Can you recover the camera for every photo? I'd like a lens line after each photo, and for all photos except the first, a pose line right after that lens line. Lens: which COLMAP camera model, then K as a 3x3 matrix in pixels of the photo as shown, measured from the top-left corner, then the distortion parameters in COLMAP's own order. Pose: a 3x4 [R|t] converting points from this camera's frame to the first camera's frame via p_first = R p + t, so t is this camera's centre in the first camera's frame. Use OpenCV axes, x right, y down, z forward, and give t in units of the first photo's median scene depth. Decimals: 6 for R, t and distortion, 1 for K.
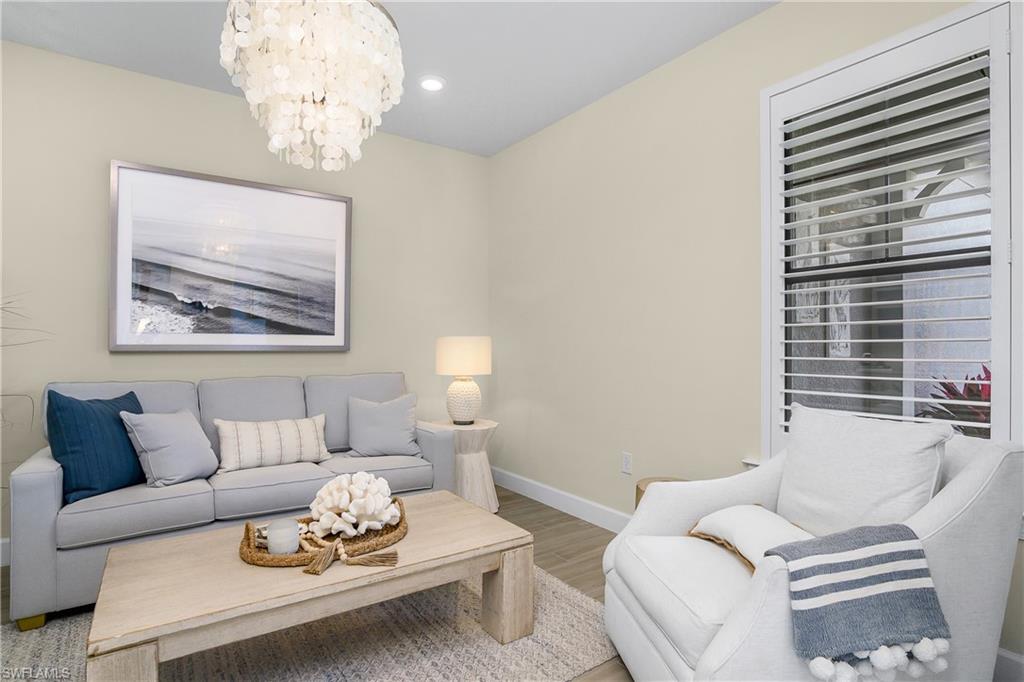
lens RADIAL K [[512.4, 0, 506.1], [0, 512.4, 343.5], [0, 0, 1]] dist [-0.020053, -0.000345]
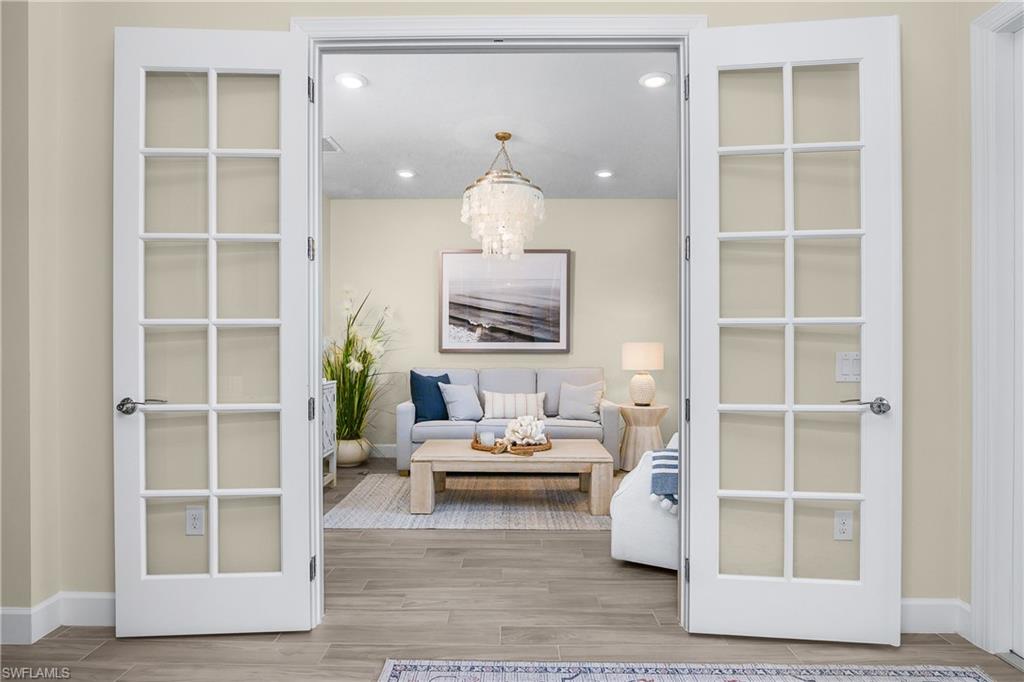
lens RADIAL K [[531.0, 0, 512.9], [0, 531.0, 341.7], [0, 0, 1]] dist [-0.026789, 0.002265]
pose [[0.825517, -0.011570, -0.564259, 0.544915], [0.004990, 0.999900, -0.013202, 0.002982], [0.564356, 0.008082, 0.825492, -0.464123]]
